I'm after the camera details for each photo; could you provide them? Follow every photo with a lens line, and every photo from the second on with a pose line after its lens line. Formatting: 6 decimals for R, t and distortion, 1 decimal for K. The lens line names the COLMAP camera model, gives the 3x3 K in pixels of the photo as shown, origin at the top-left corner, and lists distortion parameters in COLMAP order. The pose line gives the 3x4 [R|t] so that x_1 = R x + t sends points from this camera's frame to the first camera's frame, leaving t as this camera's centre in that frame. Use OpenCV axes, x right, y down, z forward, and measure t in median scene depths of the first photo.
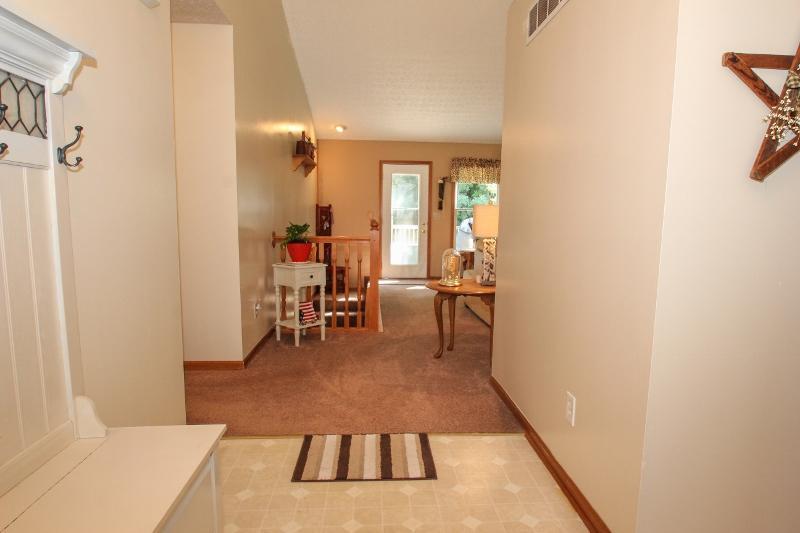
lens RADIAL K [[486.0, 0, 400.0], [0, 486.0, 266.5], [0, 0, 1]] dist [-0.017179, 0.000842]
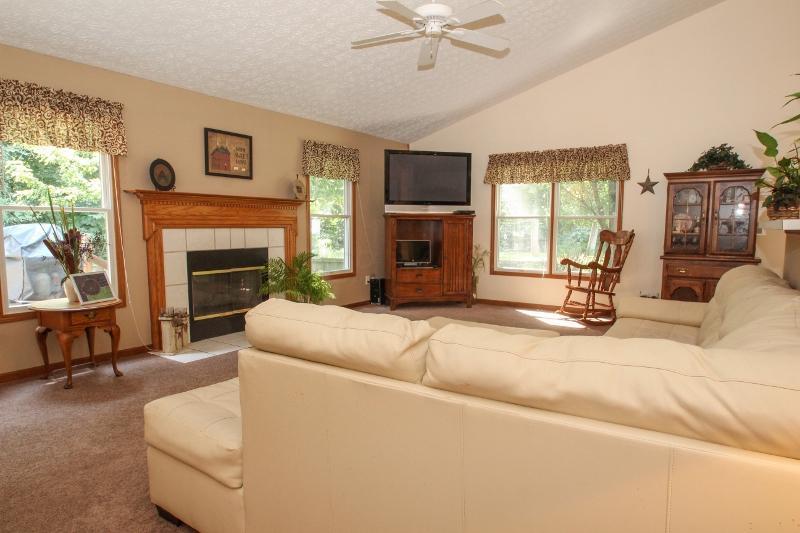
lens RADIAL K [[501.1, 0, 400.0], [0, 501.1, 266.5], [0, 0, 1]] dist [-0.007871, -0.001459]
pose [[0.628159, -0.076489, 0.774316, -0.000458], [0.085944, 0.995888, 0.028656, -0.076782], [-0.773324, 0.048547, 0.632150, 0.724227]]
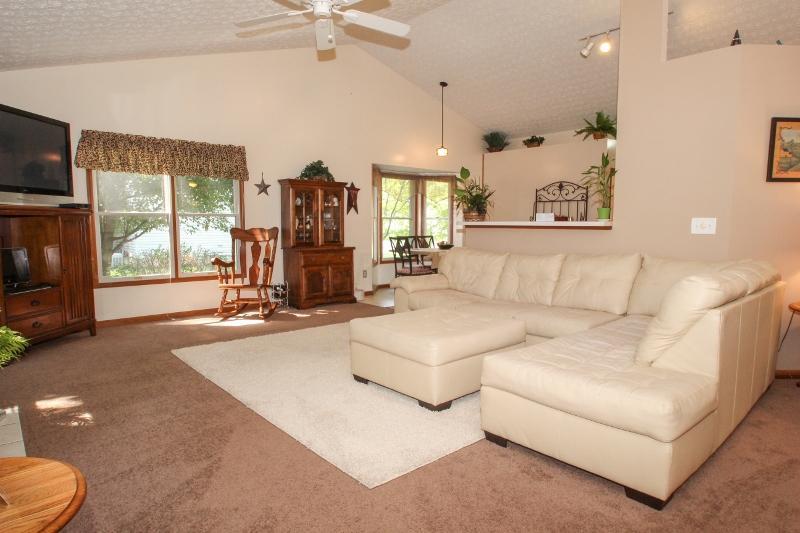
lens RADIAL K [[486.0, 0, 400.0], [0, 486.0, 266.5], [0, 0, 1]] dist [-0.017179, 0.000842]
pose [[-0.594793, -0.088957, 0.798941, 0.034919], [0.071385, 0.984087, 0.162716, -0.152922], [-0.800703, 0.153815, -0.578978, 1.423561]]
